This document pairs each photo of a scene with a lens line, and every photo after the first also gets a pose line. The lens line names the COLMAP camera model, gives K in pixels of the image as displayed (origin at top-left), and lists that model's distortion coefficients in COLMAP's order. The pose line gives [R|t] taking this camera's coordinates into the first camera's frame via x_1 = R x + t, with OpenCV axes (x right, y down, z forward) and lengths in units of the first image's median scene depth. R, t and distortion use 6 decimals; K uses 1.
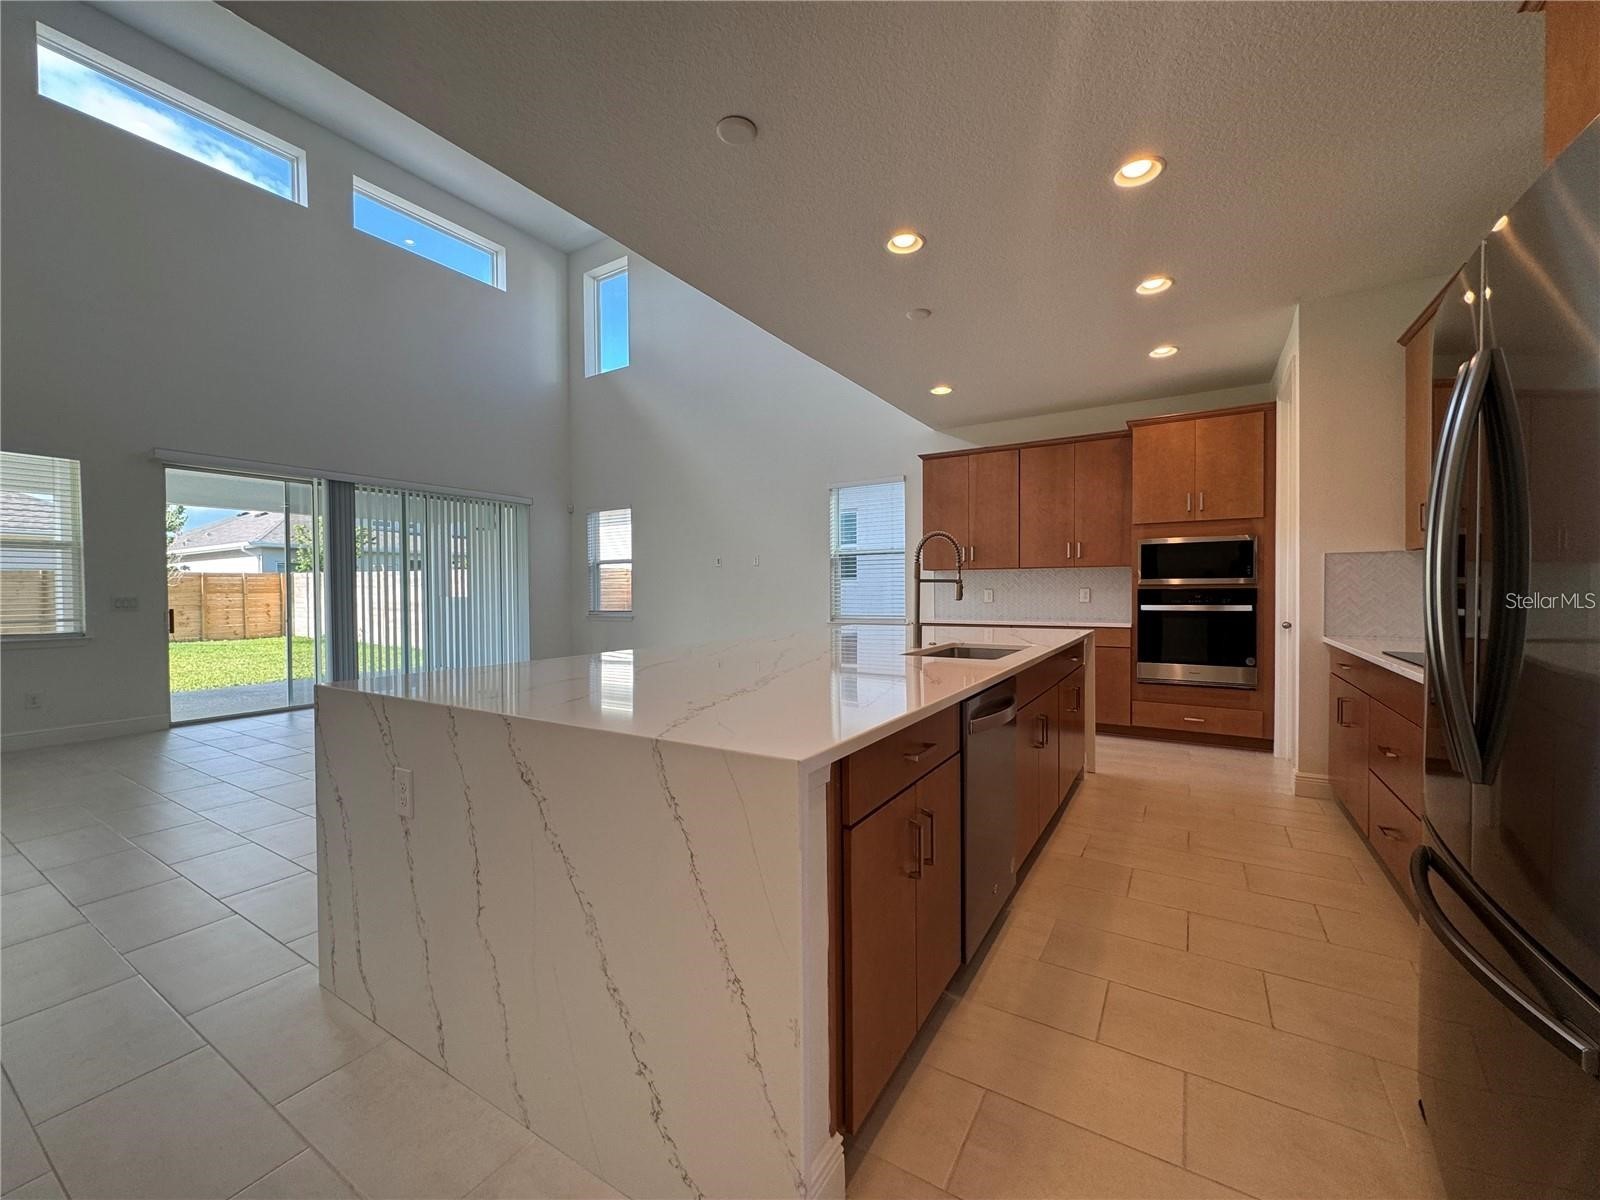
lens RADIAL K [[637.0, 0, 800.0], [0, 637.0, 600.0], [0, 0, 1]] dist [-0.002039, 0.000173]
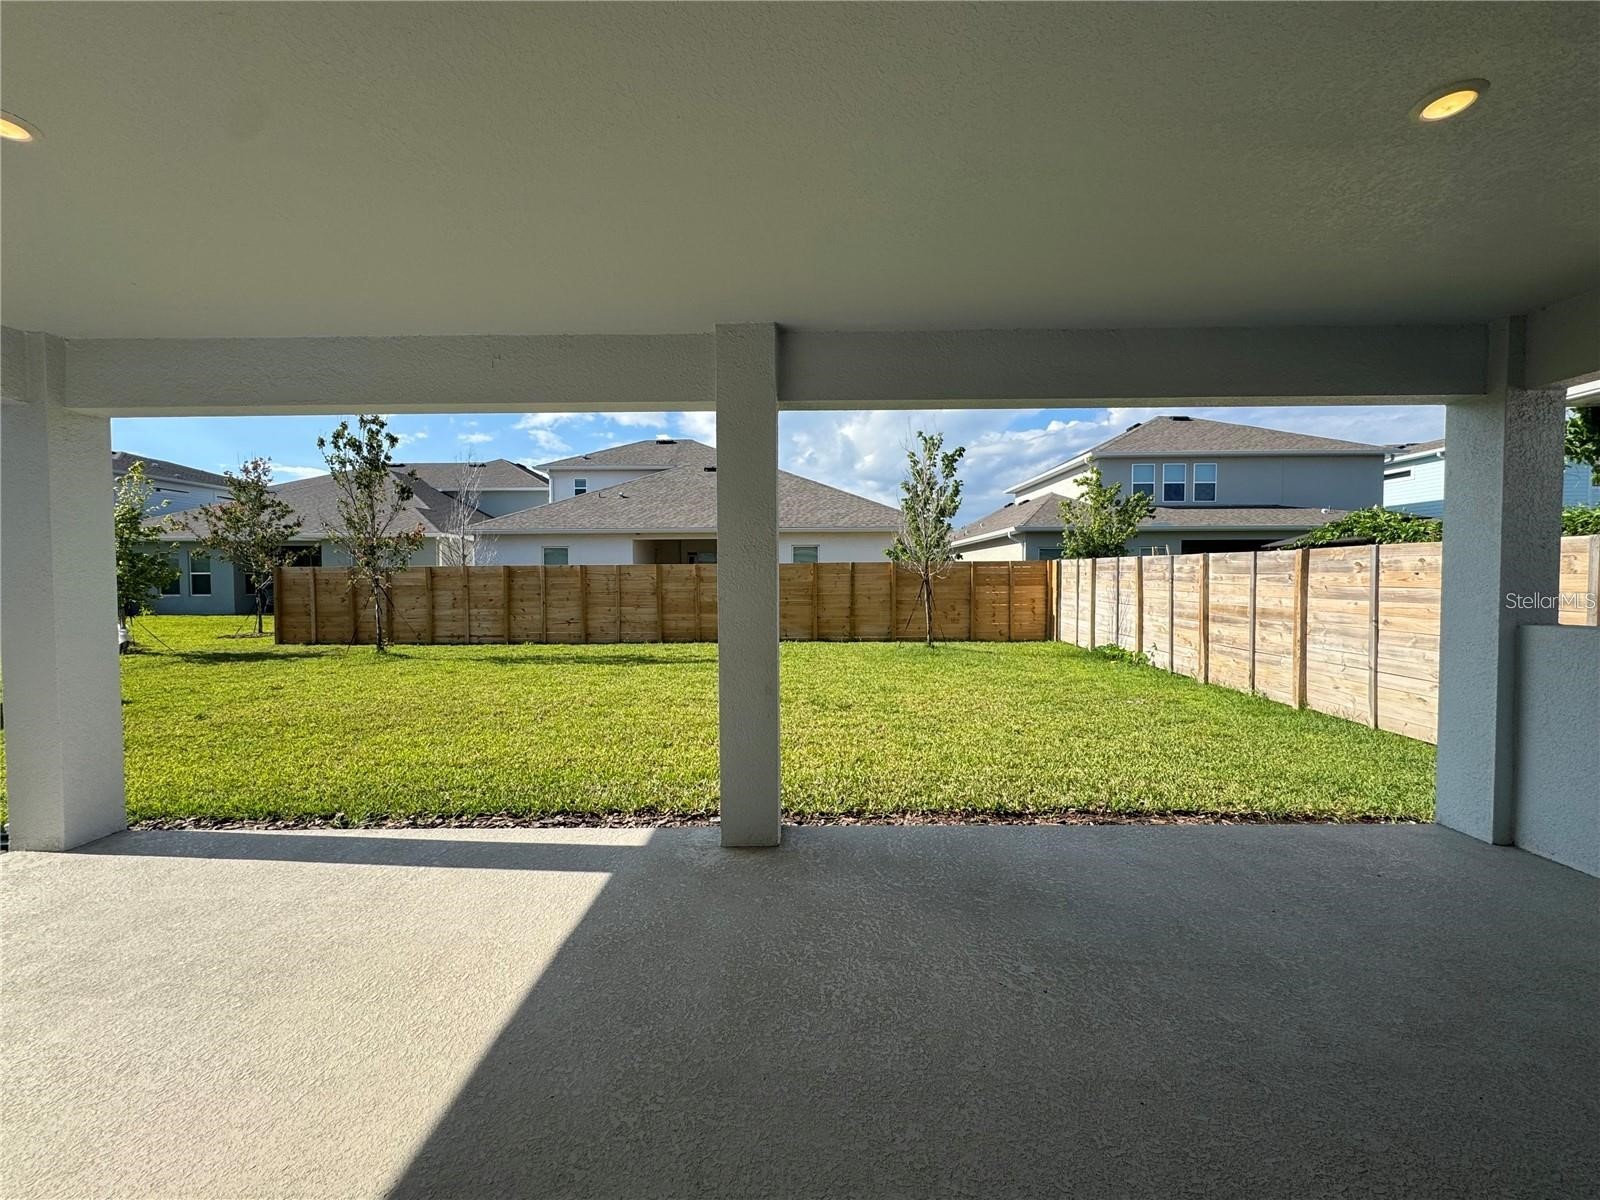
lens RADIAL K [[637.0, 0, 800.0], [0, 637.0, 600.0], [0, 0, 1]] dist [-0.002039, 0.000173]
pose [[0.511395, 0.032298, -0.858738, -0.292905], [-0.010459, 0.999453, 0.031362, -0.014878], [0.859282, -0.007057, 0.511453, 0.331147]]
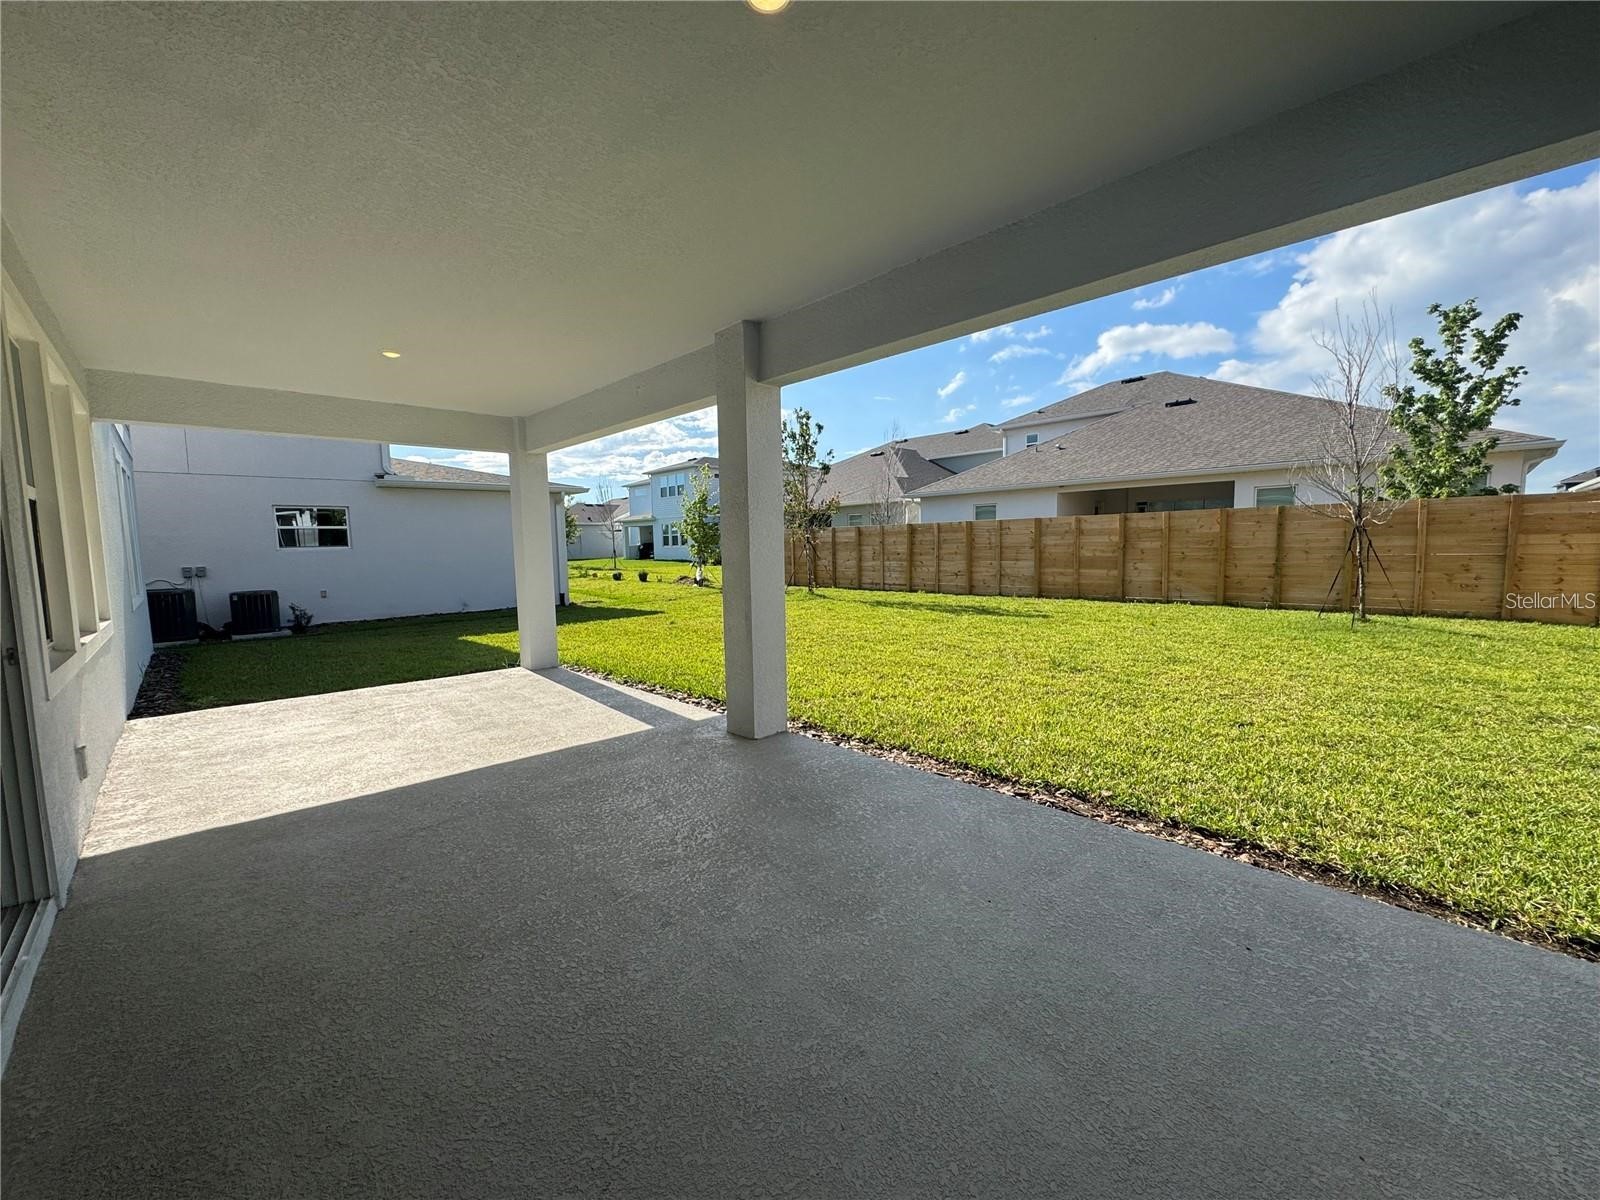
lens RADIAL K [[637.0, 0, 800.0], [0, 637.0, 600.0], [0, 0, 1]] dist [-0.002039, 0.000173]
pose [[-0.247550, 0.097994, -0.963907, -0.231620], [0.007764, 0.995041, 0.099165, -0.011928], [0.968844, 0.017064, -0.247083, 0.502988]]
